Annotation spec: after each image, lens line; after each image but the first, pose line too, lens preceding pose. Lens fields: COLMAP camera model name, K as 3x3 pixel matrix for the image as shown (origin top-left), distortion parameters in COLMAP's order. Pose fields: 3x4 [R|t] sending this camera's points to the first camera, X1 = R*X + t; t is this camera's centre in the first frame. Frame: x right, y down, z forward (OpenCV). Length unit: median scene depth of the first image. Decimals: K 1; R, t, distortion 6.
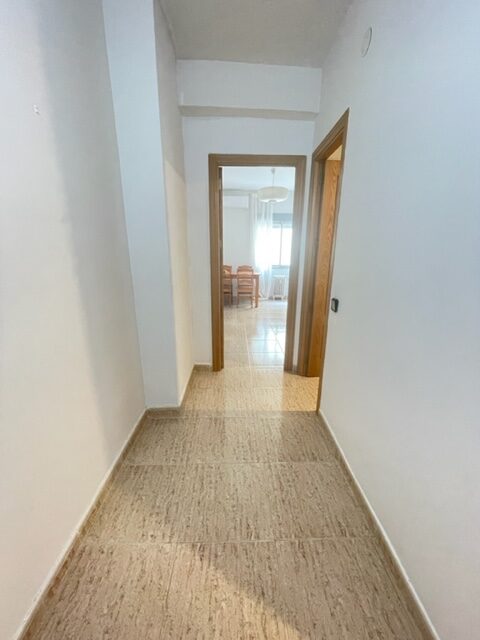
lens RADIAL K [[257.5, 0, 239.9], [0, 257.5, 320.2], [0, 0, 1]] dist [0.000007, -0.001581]
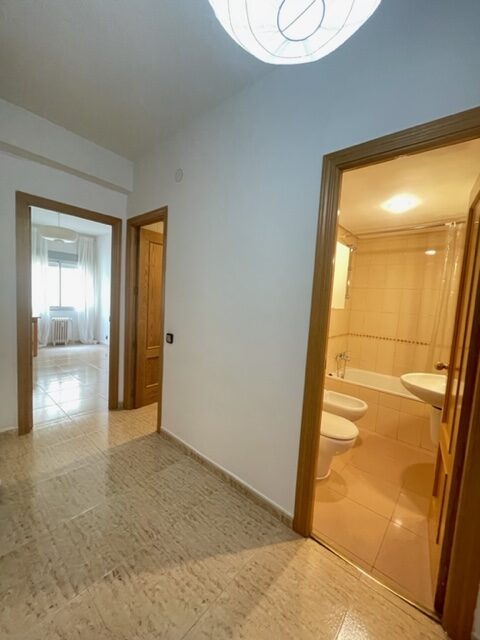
lens RADIAL K [[257.5, 0, 236.6], [0, 257.5, 319.8], [0, 0, 1]] dist [0.000007, -0.001581]
pose [[0.676328, -0.027101, 0.736102, -0.244045], [0.143492, 0.985026, -0.095575, 0.016043], [-0.722489, 0.170265, 0.670089, -0.105082]]
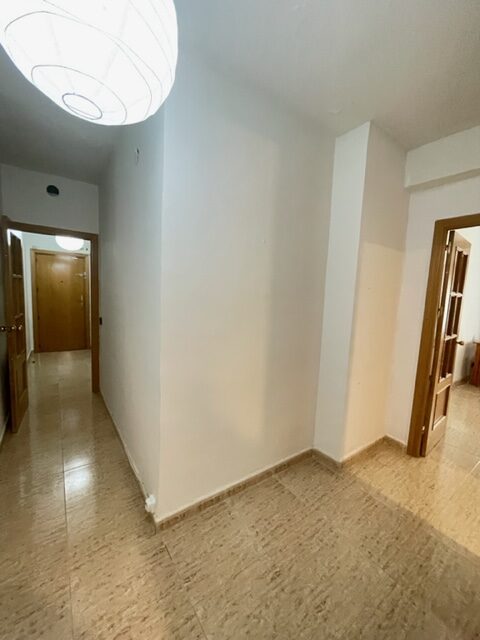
lens RADIAL K [[257.5, 0, 240.0], [0, 257.5, 318.8], [0, 0, 1]] dist [0.000007, -0.001581]
pose [[0.566617, 0.102715, -0.817554, 0.249656], [-0.260139, 0.963754, -0.059210, -0.039199], [0.781839, 0.246228, 0.572800, -0.026897]]
